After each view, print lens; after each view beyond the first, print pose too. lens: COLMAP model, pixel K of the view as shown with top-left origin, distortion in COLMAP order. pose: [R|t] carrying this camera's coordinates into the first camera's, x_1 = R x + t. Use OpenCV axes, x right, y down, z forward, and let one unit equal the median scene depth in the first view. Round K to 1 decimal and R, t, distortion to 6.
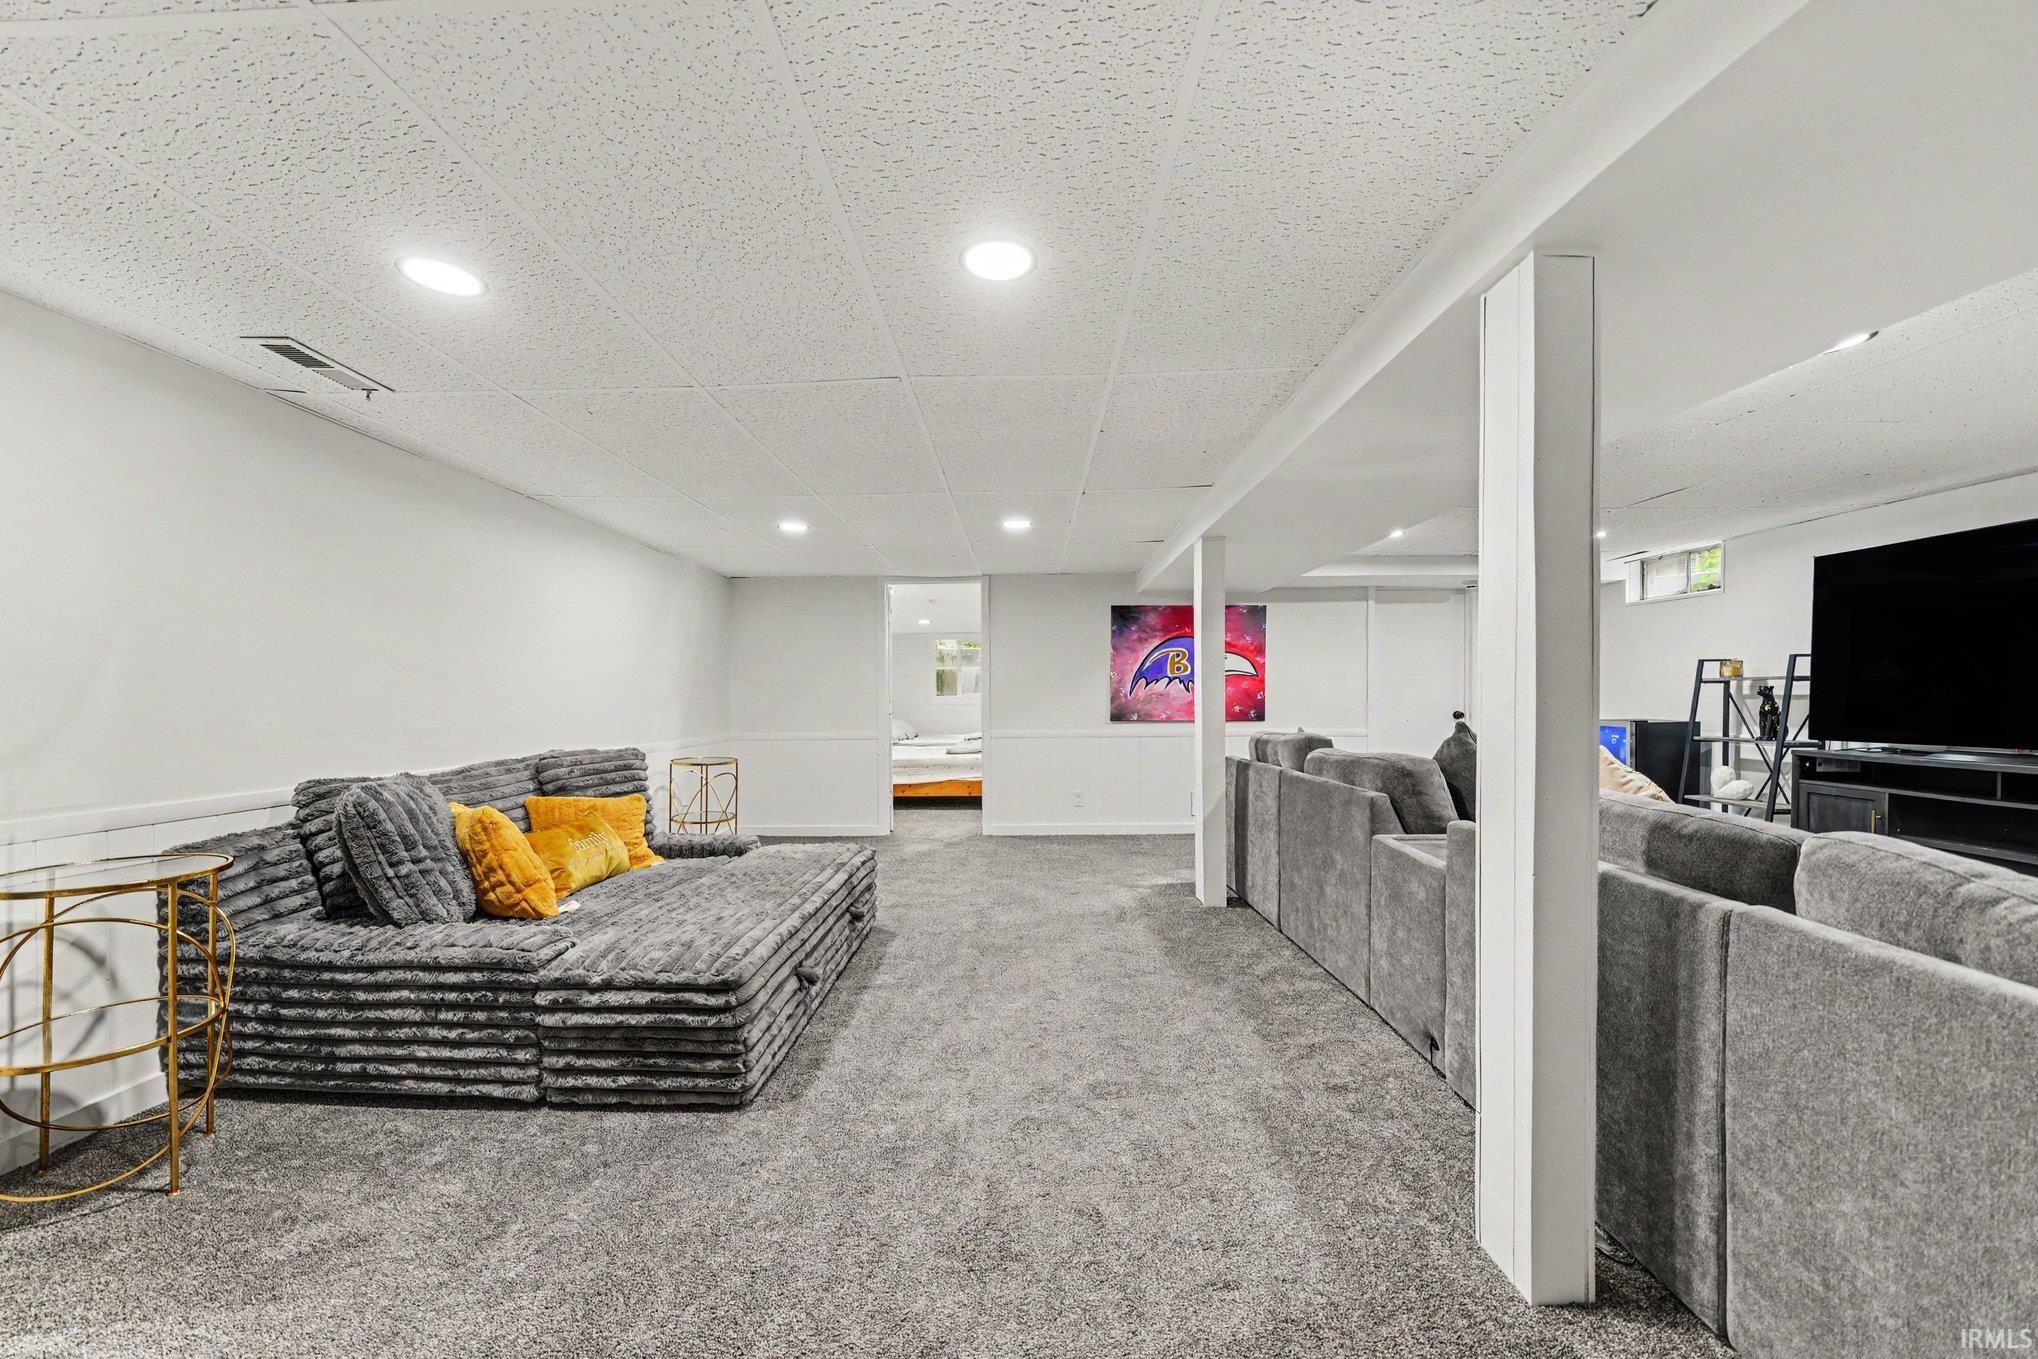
lens RADIAL K [[735.7, 0, 1015.3], [0, 735.7, 692.6], [0, 0, 1]] dist [-0.013138, -0.000205]
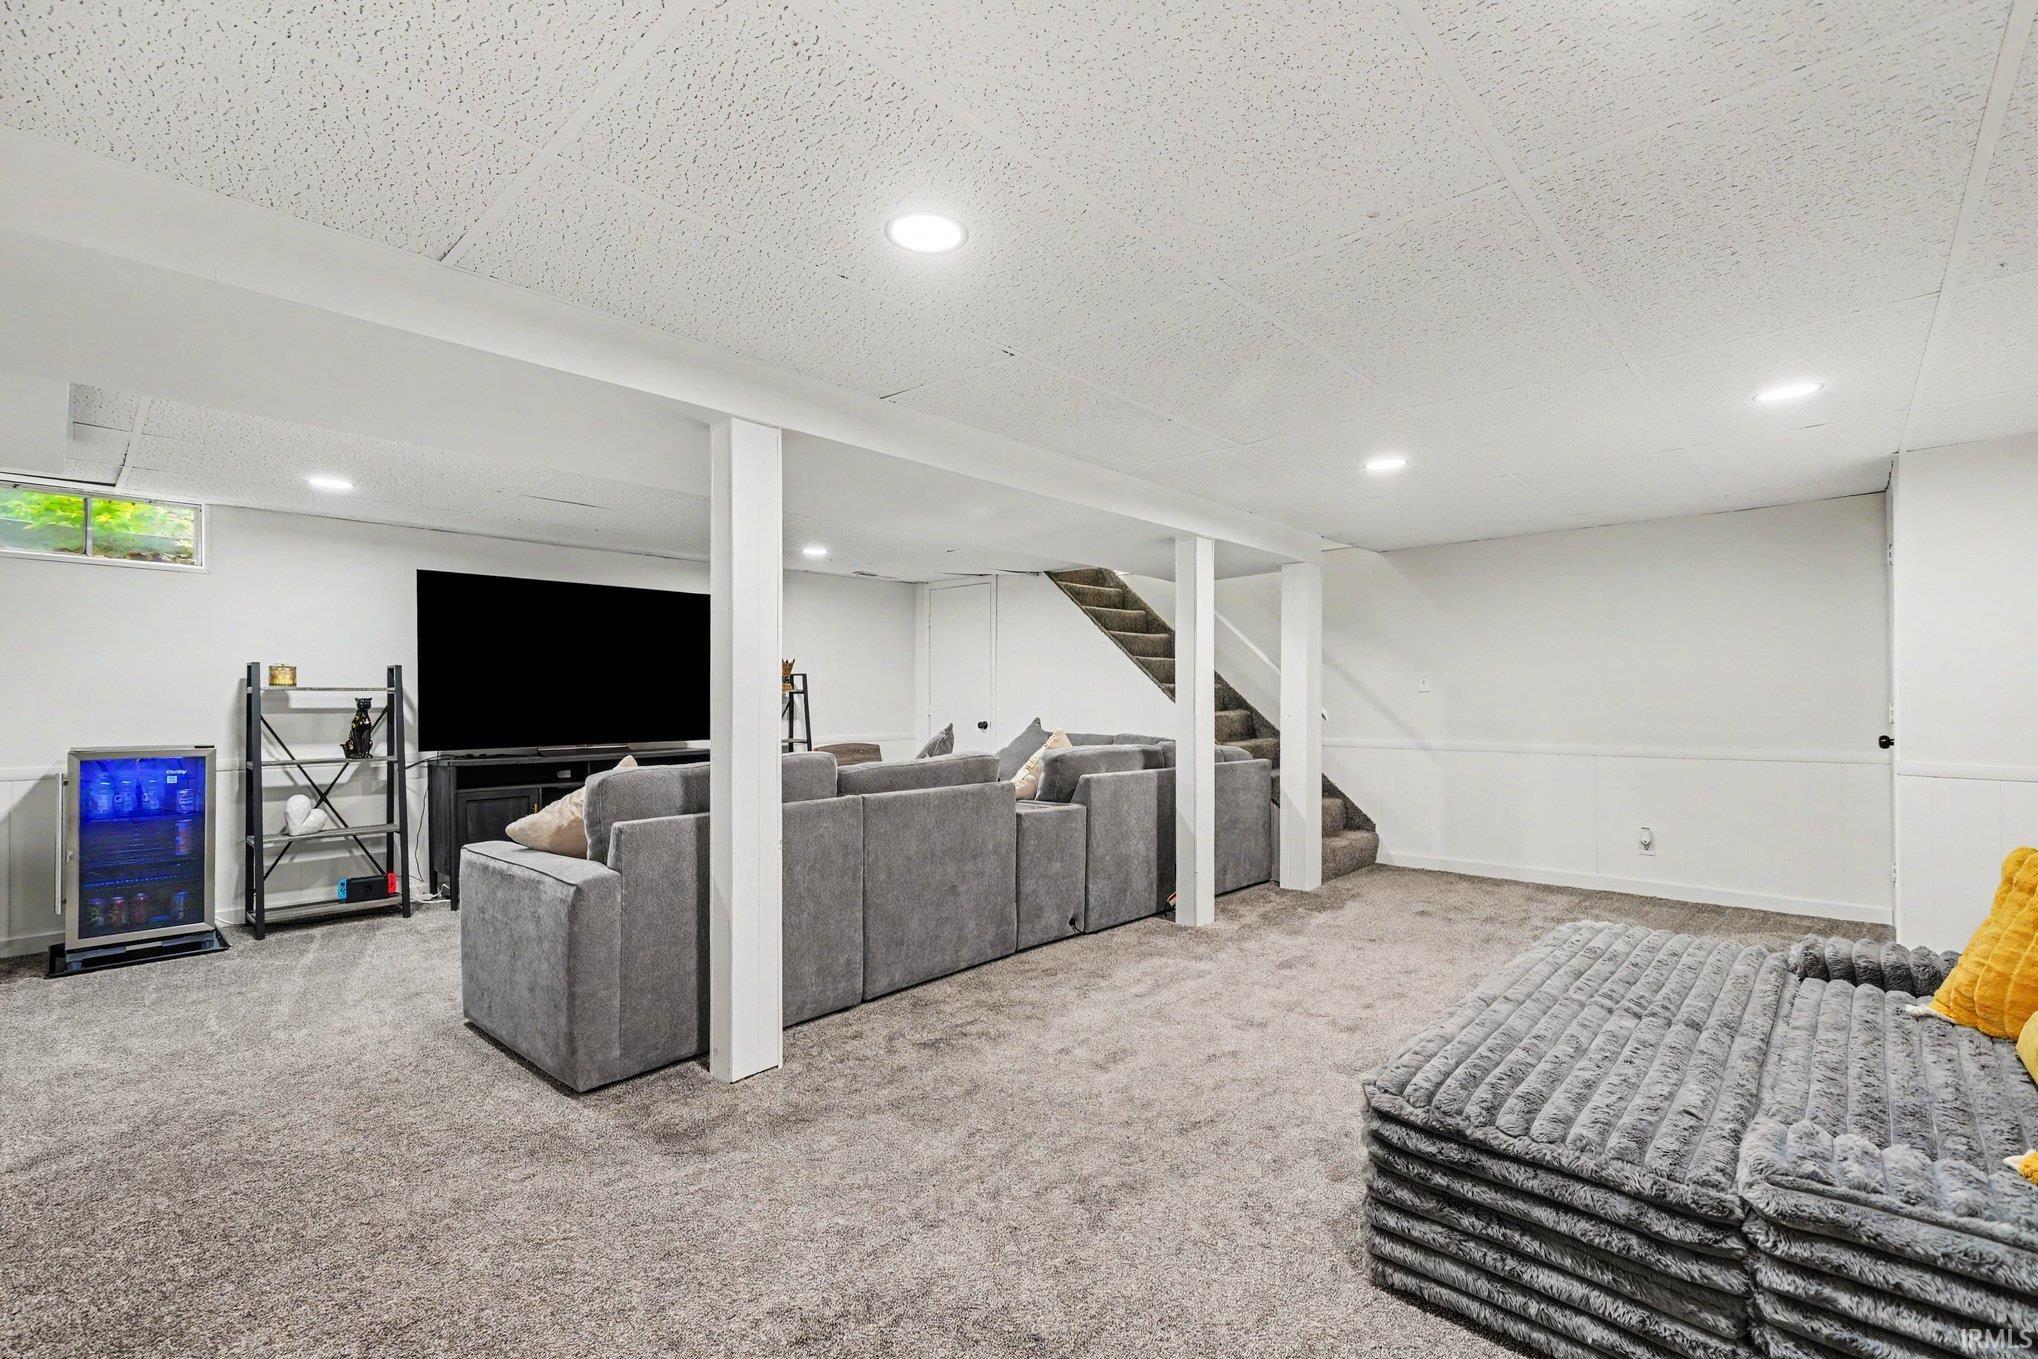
lens RADIAL K [[898.6, 0, 1011.3], [0, 898.6, 697.1], [0, 0, 1]] dist [0.000613, 0.000105]
pose [[-0.738616, 0.009809, 0.674055, -0.322658], [0.003345, 0.999935, -0.010886, 0.004888], [-0.674118, -0.005786, -0.738601, 1.287691]]
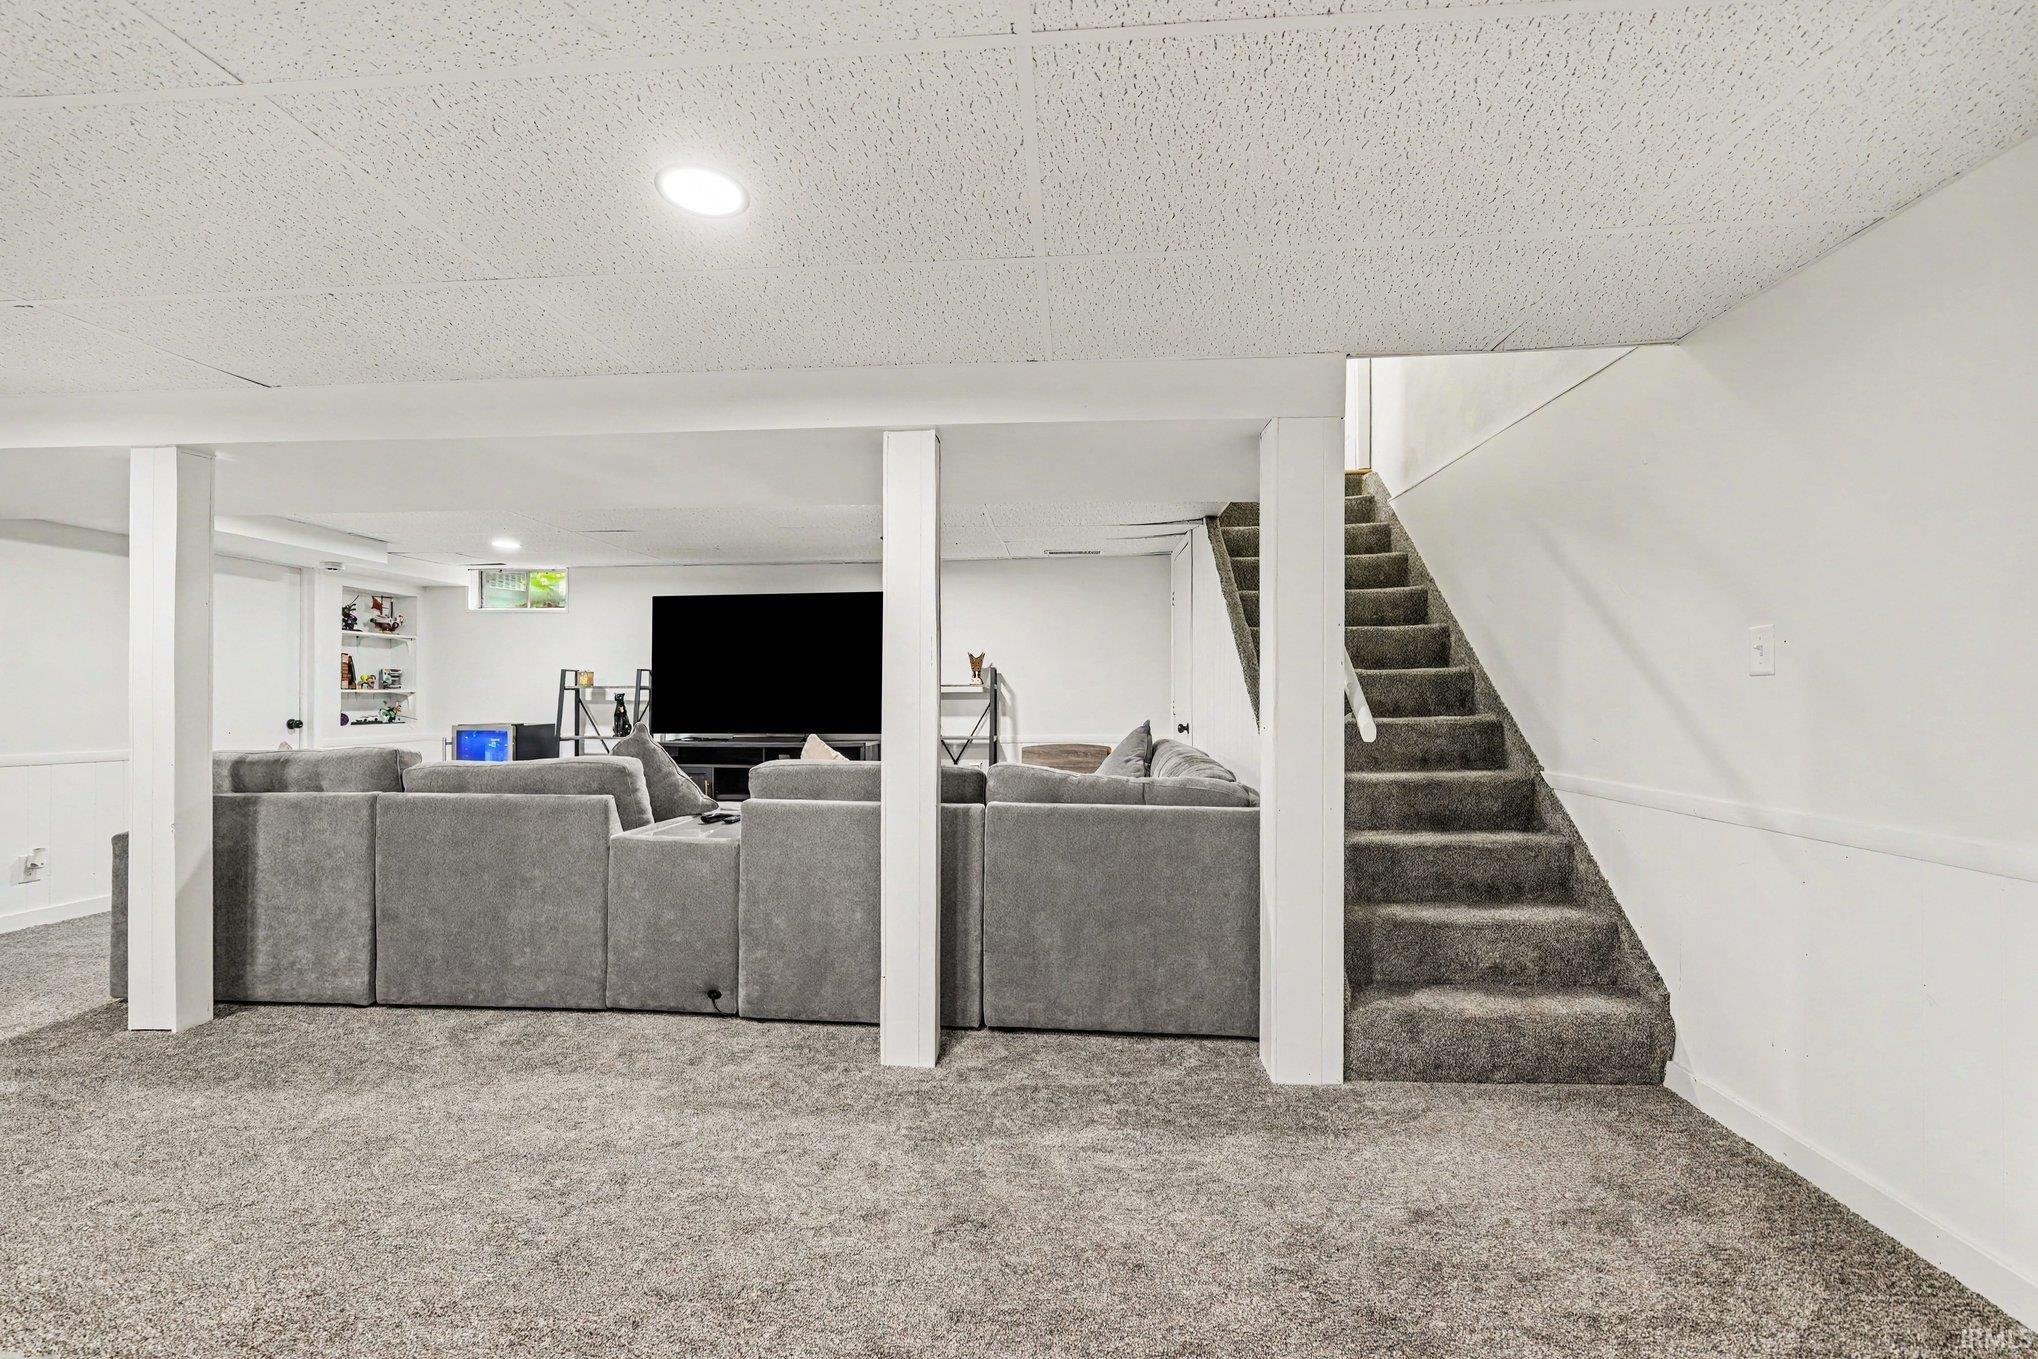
lens RADIAL K [[845.5, 0, 1013.5], [0, 845.5, 691.4], [0, 0, 1]] dist [0.000855, -0.000264]
pose [[0.076059, 0.014320, 0.997001, -0.373273], [-0.005823, 0.999886, -0.013917, 0.003939], [-0.997086, -0.004747, 0.076133, 0.207941]]
